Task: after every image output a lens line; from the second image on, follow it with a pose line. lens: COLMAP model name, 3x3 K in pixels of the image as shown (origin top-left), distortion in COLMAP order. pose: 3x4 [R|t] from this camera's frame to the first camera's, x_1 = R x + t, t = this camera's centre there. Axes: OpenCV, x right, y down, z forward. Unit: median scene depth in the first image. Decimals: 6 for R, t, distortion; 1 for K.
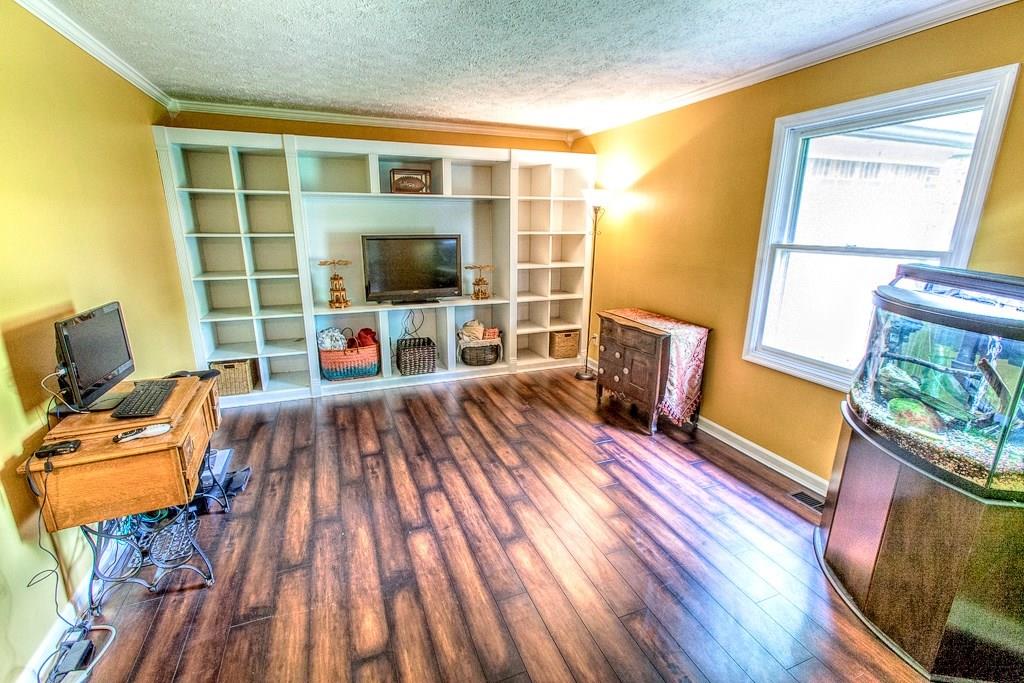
lens RADIAL K [[453.0, 0, 508.7], [0, 453.0, 340.7], [0, 0, 1]] dist [-0.004659, 0.000521]
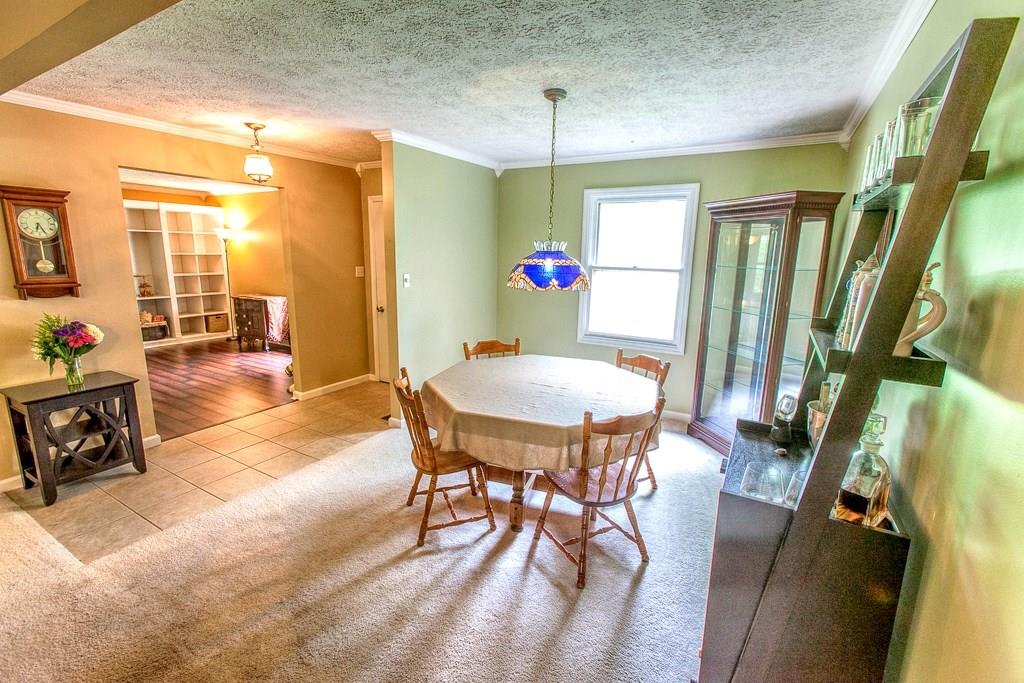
lens RADIAL K [[453.0, 0, 510.2], [0, 453.0, 345.2], [0, 0, 1]] dist [-0.004659, 0.000521]
pose [[0.793521, -0.111387, 0.598263, -0.019006], [0.145152, 0.989374, -0.008321, 0.261977], [-0.590979, 0.093442, 0.801257, -0.927315]]
